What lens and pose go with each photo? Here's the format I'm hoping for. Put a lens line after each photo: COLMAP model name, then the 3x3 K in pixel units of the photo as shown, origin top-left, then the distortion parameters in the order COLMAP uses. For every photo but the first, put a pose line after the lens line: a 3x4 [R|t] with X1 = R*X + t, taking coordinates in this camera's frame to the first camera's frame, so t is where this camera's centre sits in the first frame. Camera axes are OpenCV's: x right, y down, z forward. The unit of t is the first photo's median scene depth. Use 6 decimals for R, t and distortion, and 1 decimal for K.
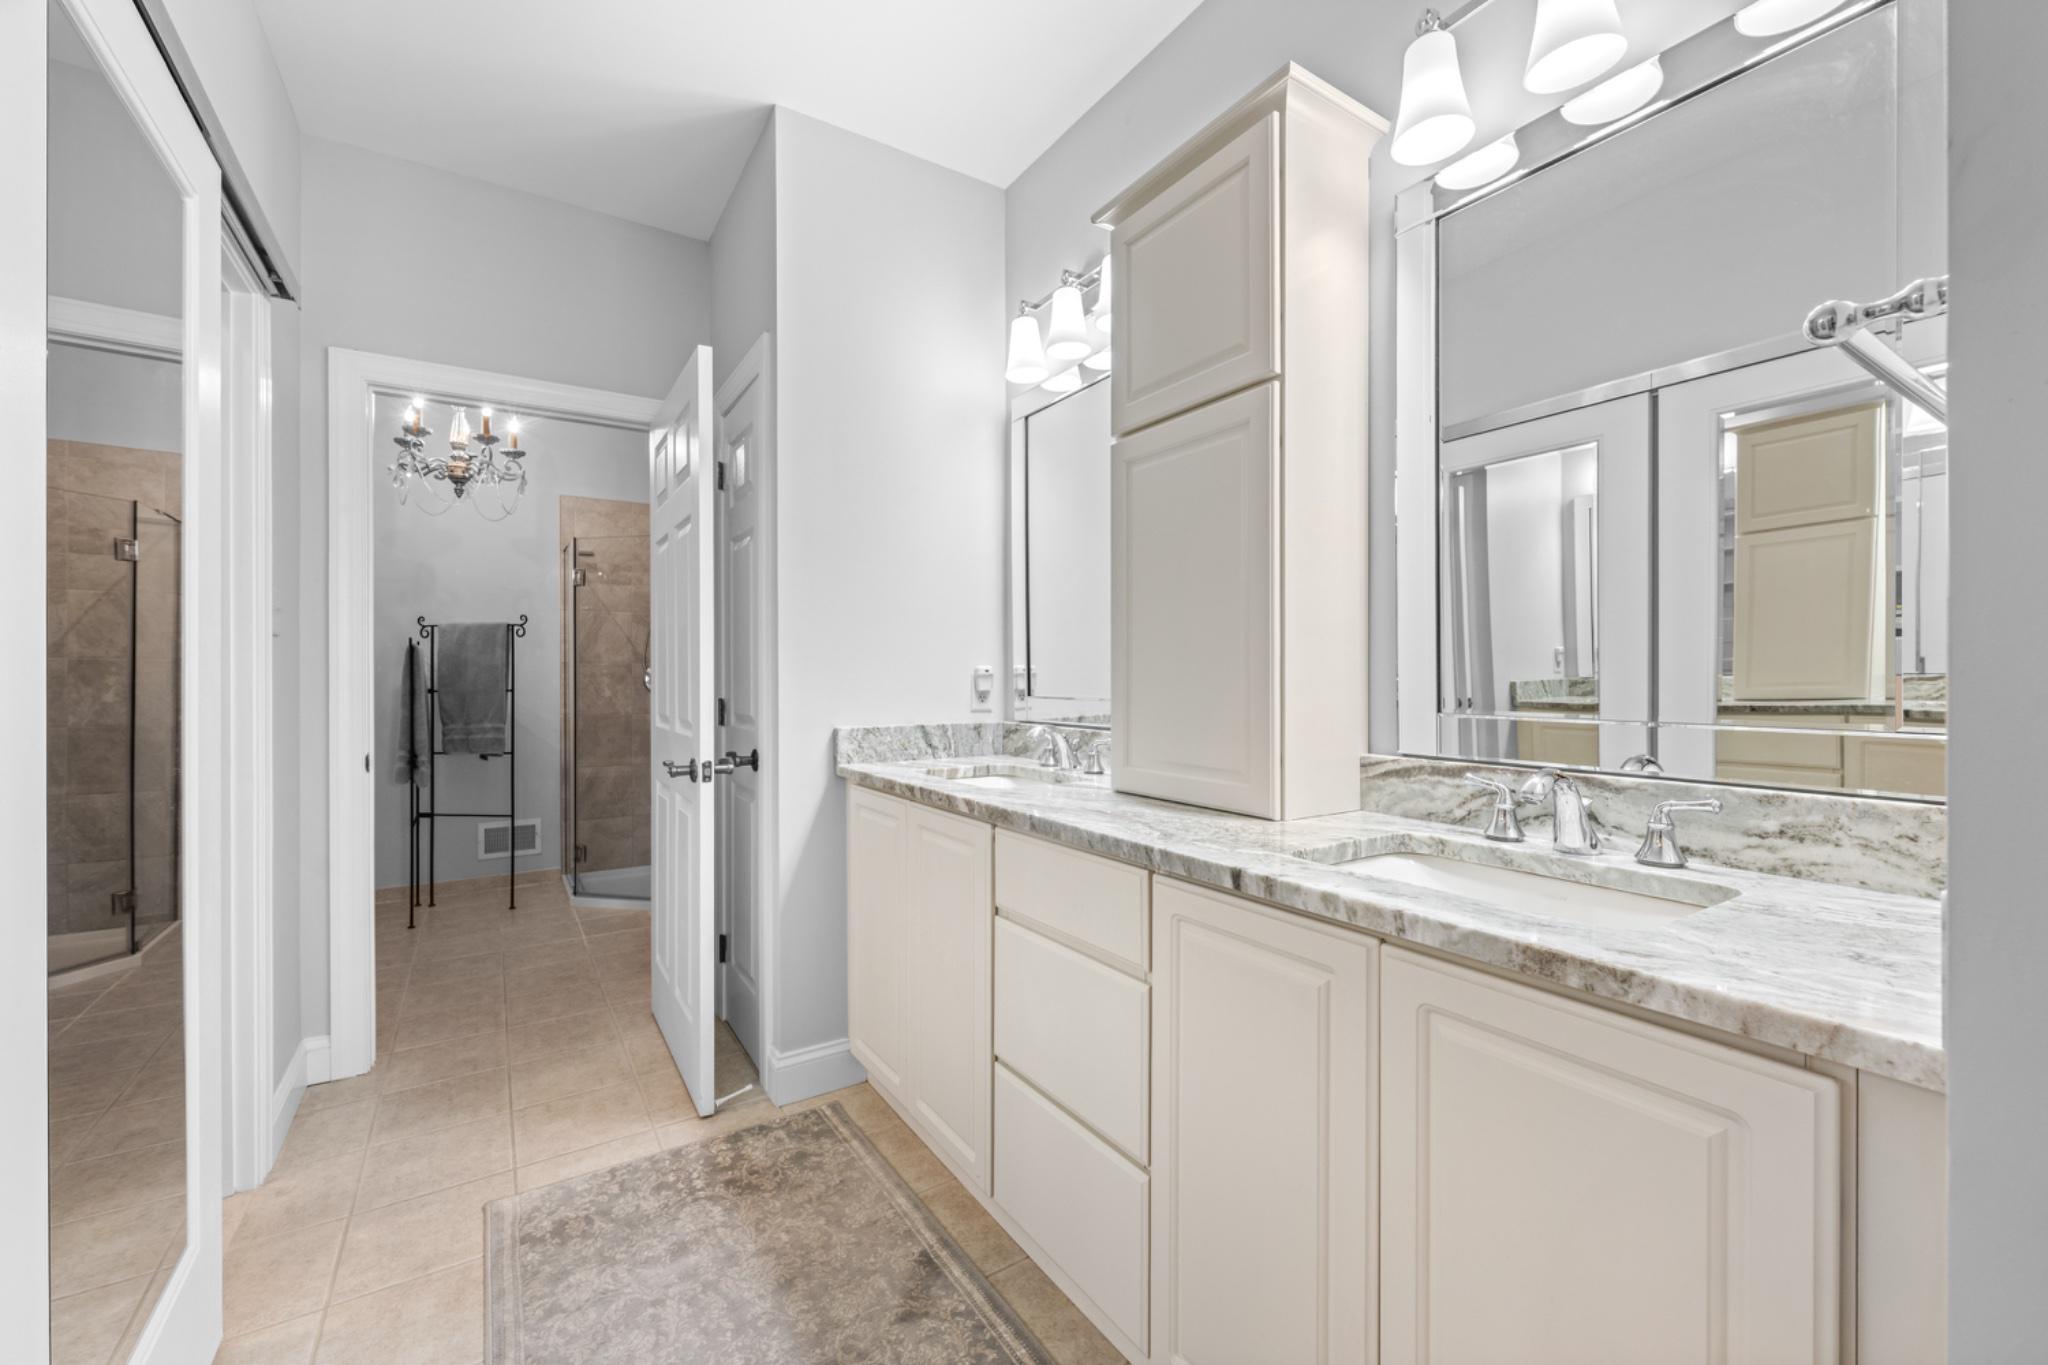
lens RADIAL K [[823.0, 0, 1019.1], [0, 823.0, 675.6], [0, 0, 1]] dist [0.003375, 0.000424]
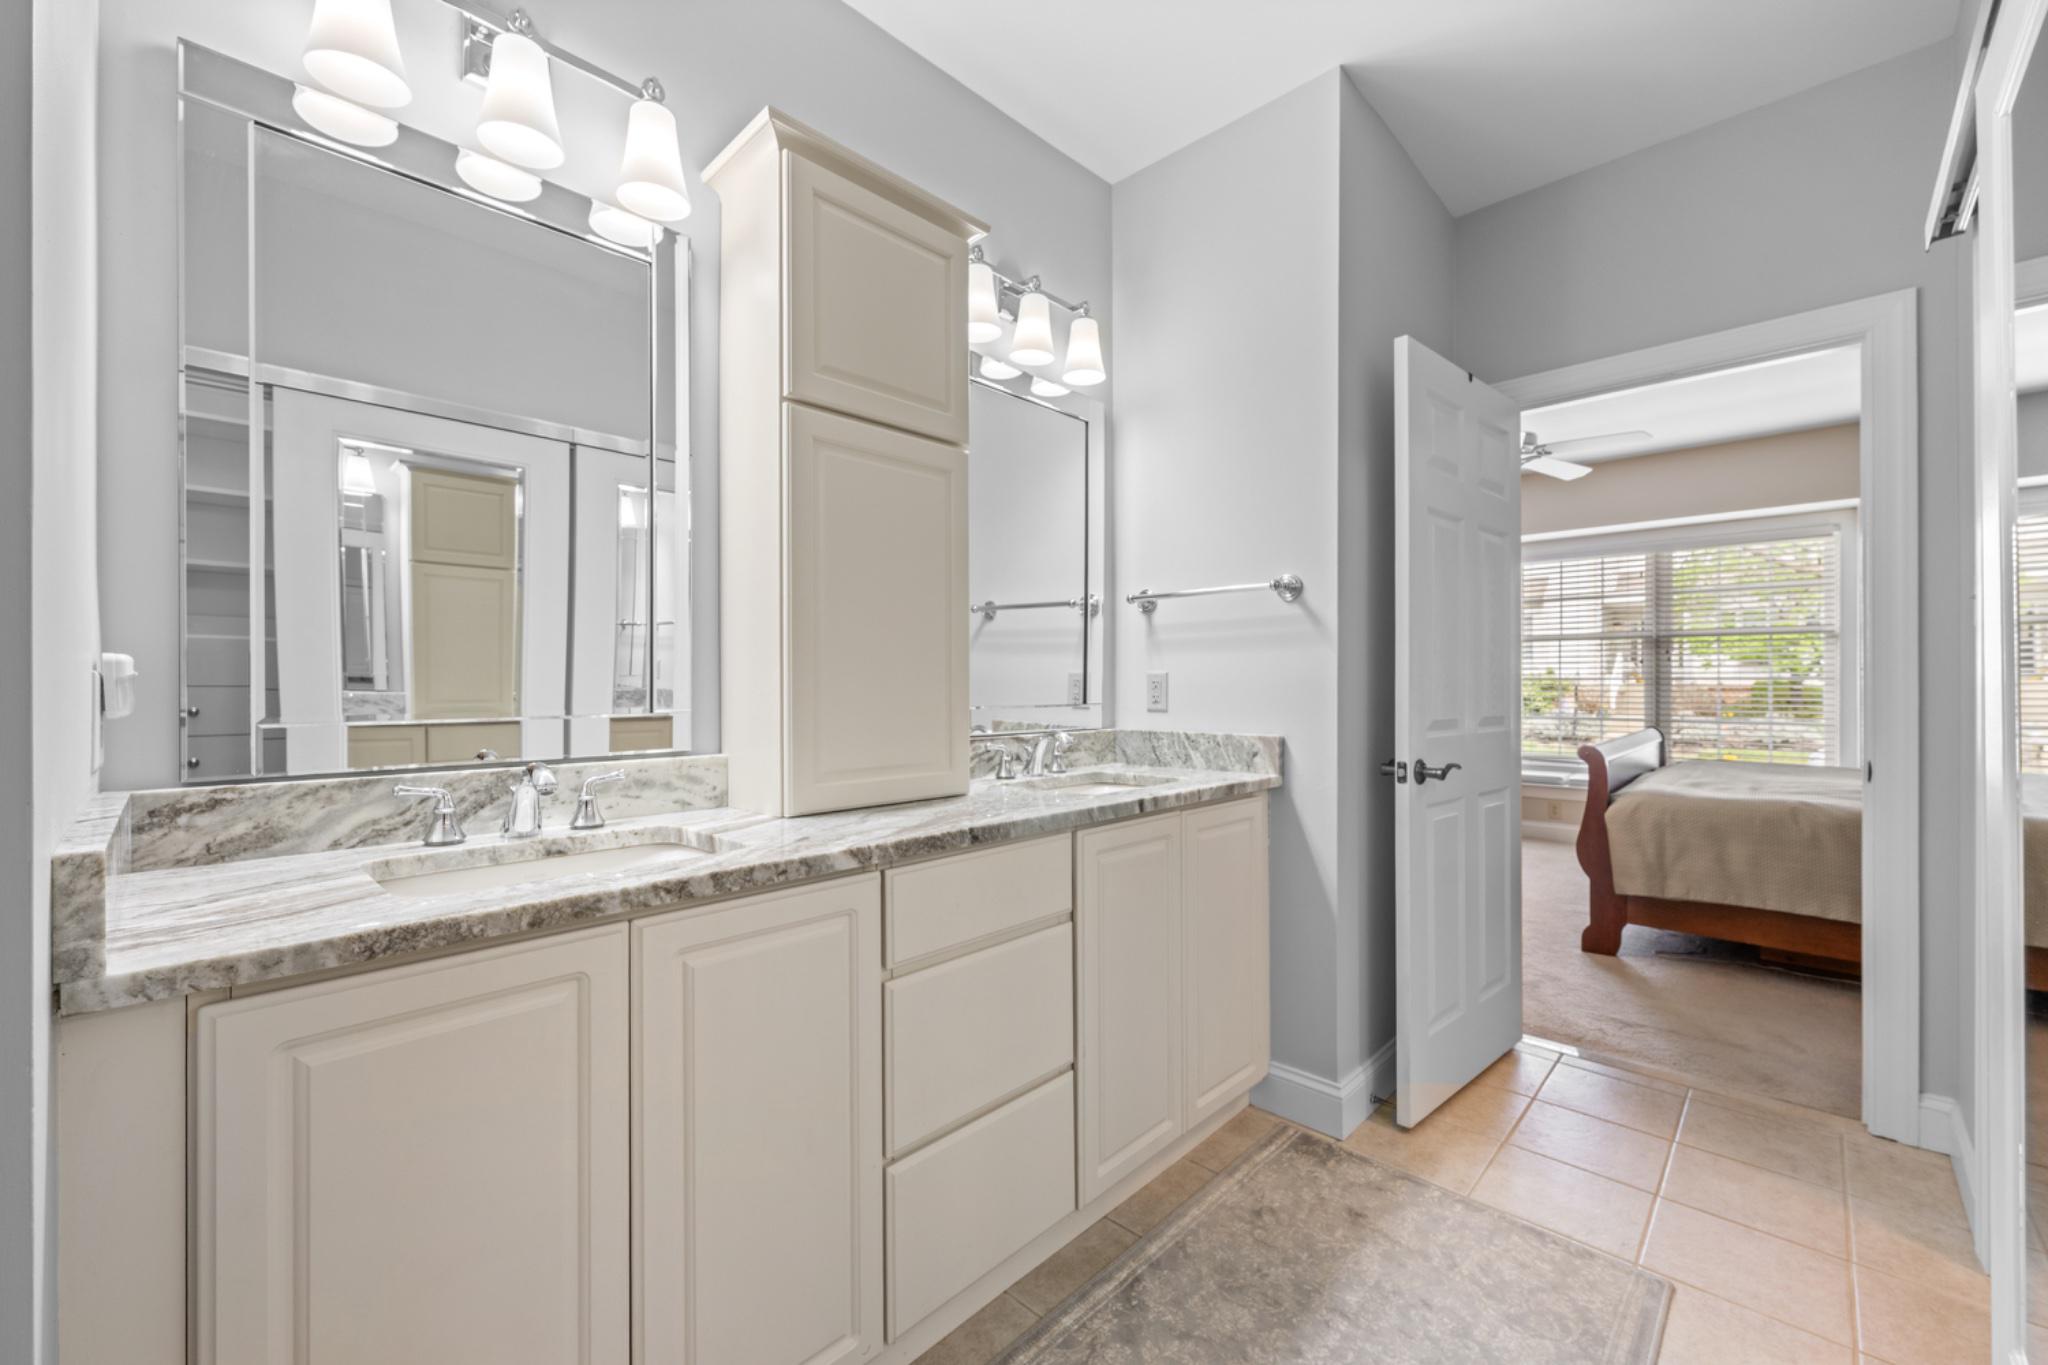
lens RADIAL K [[823.0, 0, 1019.4], [0, 823.0, 687.1], [0, 0, 1]] dist [0.003375, 0.000424]
pose [[-0.222695, 0.001209, 0.974888, -1.064670], [0.004441, 0.999990, -0.000226, 0.011033], [-0.974878, 0.004279, -0.222698, 1.346590]]
